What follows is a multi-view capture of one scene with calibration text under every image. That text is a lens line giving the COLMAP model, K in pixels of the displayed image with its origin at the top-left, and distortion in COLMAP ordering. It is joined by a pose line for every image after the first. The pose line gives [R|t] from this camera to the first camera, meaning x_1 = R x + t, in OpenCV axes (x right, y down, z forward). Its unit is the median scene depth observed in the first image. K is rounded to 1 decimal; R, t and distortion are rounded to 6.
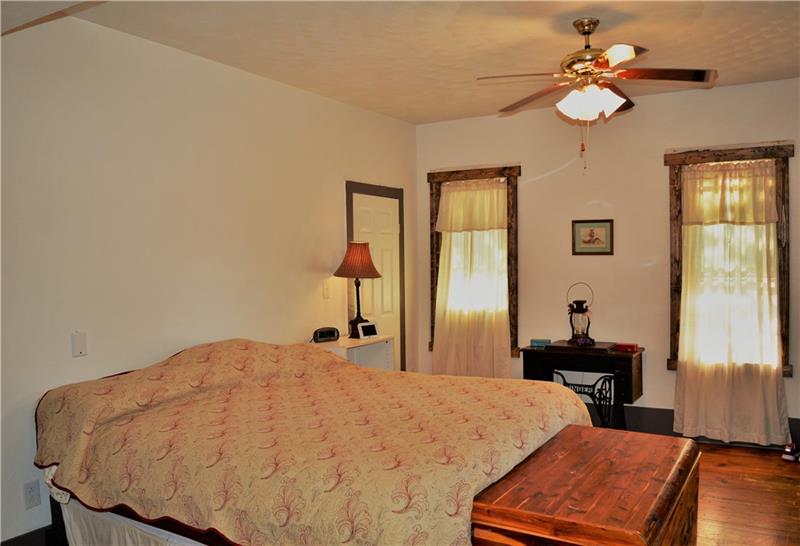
lens RADIAL K [[675.6, 0, 400.7], [0, 675.6, 271.3], [0, 0, 1]] dist [-0.019197, -0.005132]
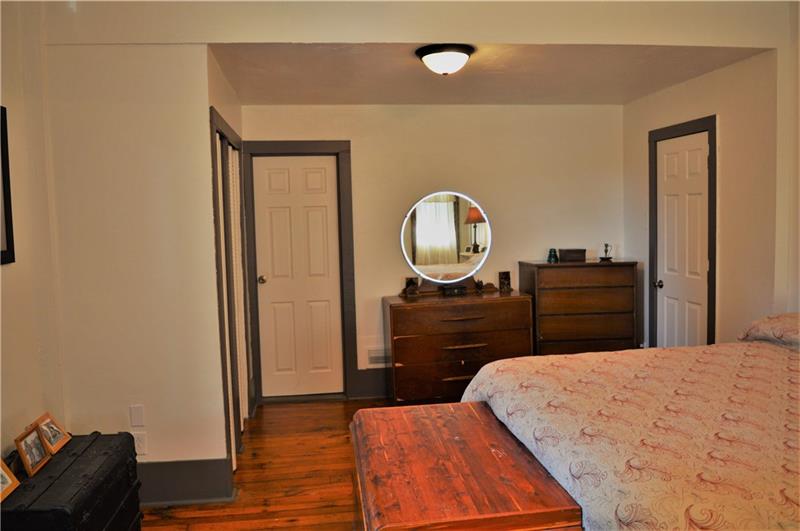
lens RADIAL K [[630.6, 0, 400.5], [0, 630.6, 264.3], [0, 0, 1]] dist [-0.040488, 0.002221]
pose [[-0.787342, 0.076796, -0.611715, 0.846545], [0.015474, 0.994361, 0.104917, -0.045768], [0.616322, 0.073140, -0.784090, 1.626891]]
